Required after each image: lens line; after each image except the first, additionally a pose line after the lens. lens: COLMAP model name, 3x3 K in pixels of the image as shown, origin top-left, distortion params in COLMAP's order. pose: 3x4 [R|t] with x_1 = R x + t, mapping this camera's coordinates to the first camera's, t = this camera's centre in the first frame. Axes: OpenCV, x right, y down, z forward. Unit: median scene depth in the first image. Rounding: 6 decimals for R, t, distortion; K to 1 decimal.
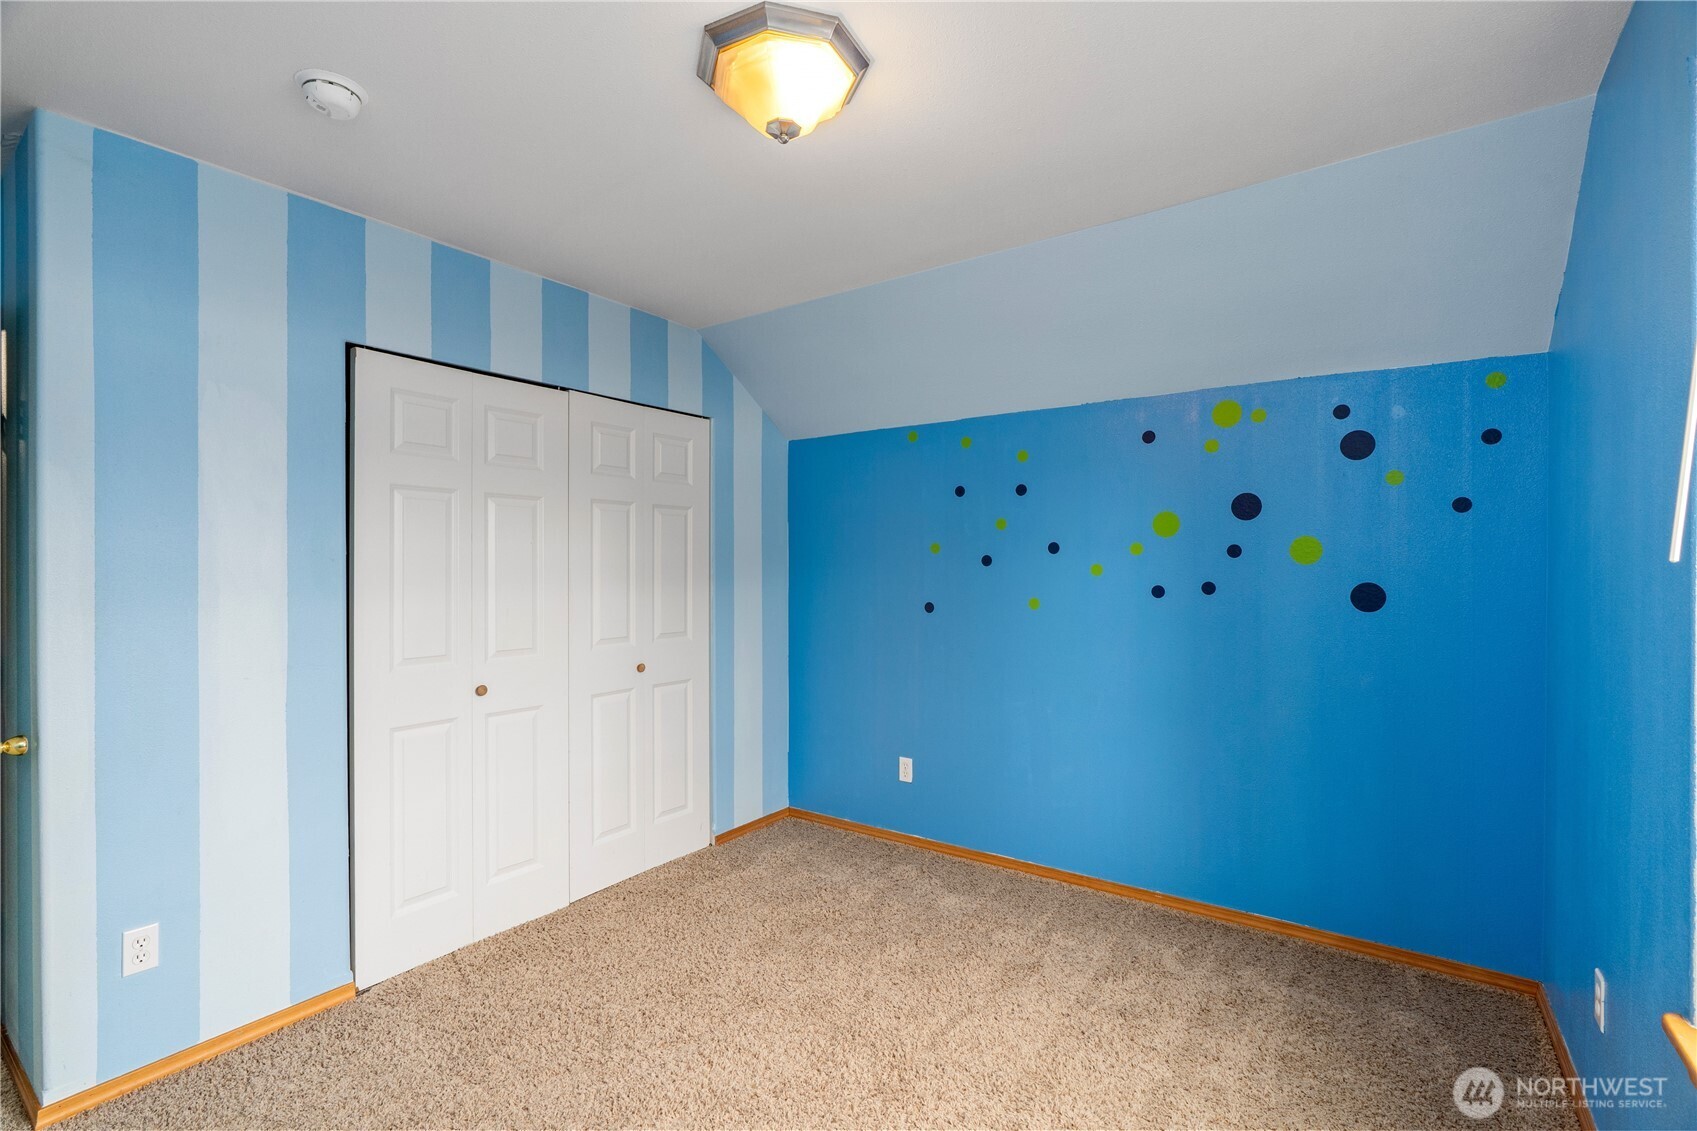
lens RADIAL K [[770.8, 0, 848.5], [0, 770.8, 565.5], [0, 0, 1]] dist [-0.002177, 0.001496]
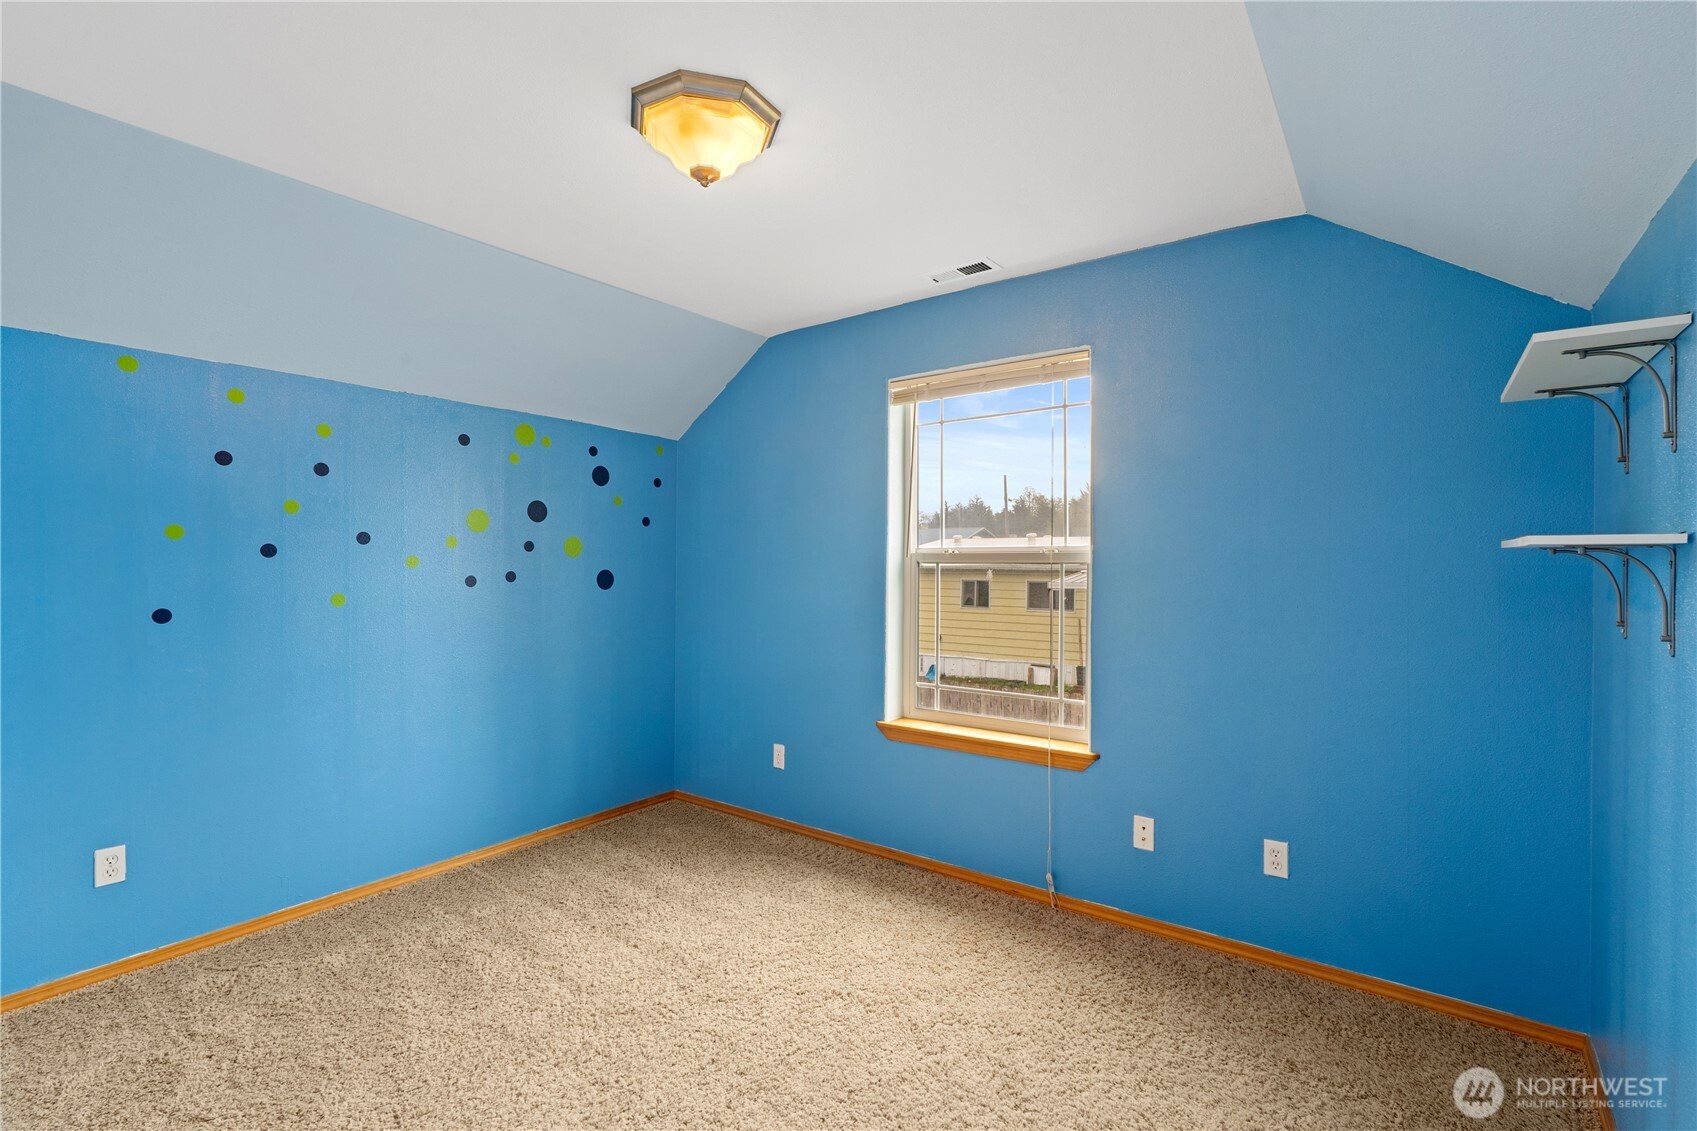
lens RADIAL K [[770.8, 0, 848.5], [0, 770.8, 565.5], [0, 0, 1]] dist [-0.002177, 0.001496]
pose [[0.019416, -0.007217, 0.999785, -0.755313], [-0.001386, 0.999973, 0.007245, 0.003076], [-0.999811, -0.001526, 0.019405, 0.472141]]
